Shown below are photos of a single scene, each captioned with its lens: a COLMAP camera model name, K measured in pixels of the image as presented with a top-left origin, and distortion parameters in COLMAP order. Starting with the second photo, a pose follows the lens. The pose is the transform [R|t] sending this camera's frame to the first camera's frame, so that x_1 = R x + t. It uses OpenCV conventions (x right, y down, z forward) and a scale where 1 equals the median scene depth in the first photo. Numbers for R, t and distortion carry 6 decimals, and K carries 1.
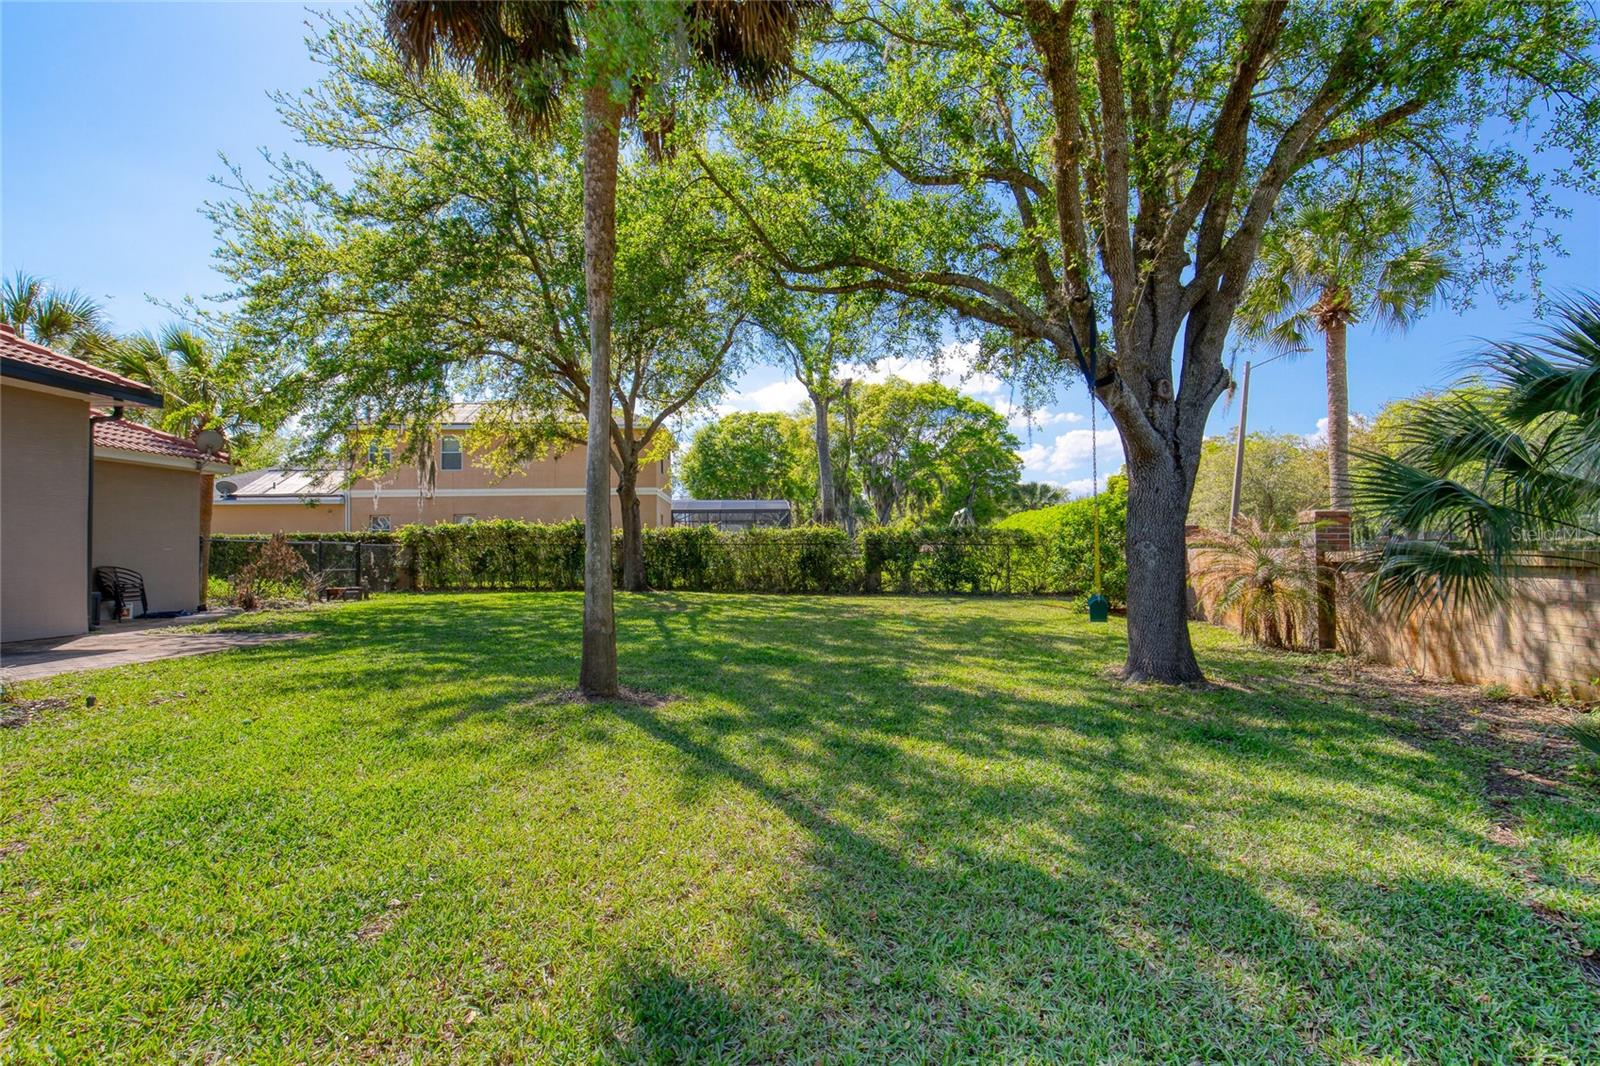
lens RADIAL K [[734.7, 0, 787.1], [0, 734.7, 530.8], [0, 0, 1]] dist [-0.013307, 0.005885]
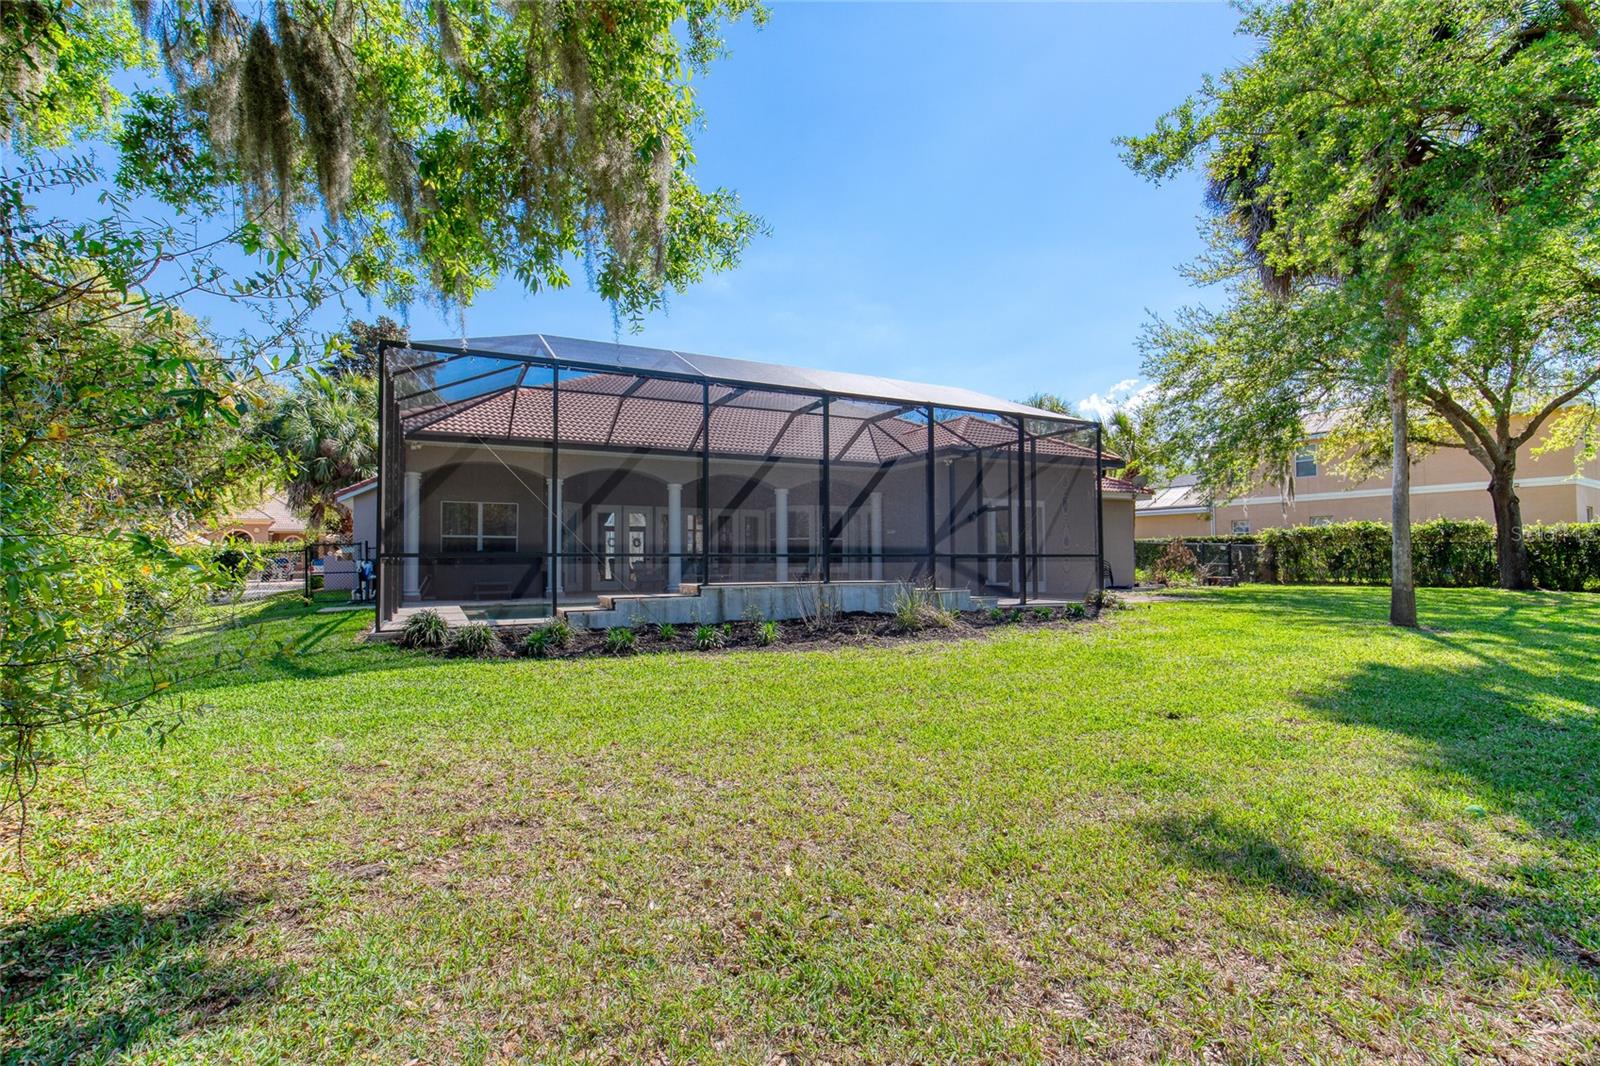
lens RADIAL K [[734.7, 0, 797.3], [0, 734.7, 537.4], [0, 0, 1]] dist [-0.013307, 0.005885]
pose [[0.507454, -0.017303, -0.861505, 0.133150], [0.022766, 0.999719, -0.006669, -0.003051], [0.861378, -0.016229, 0.507705, -0.294381]]
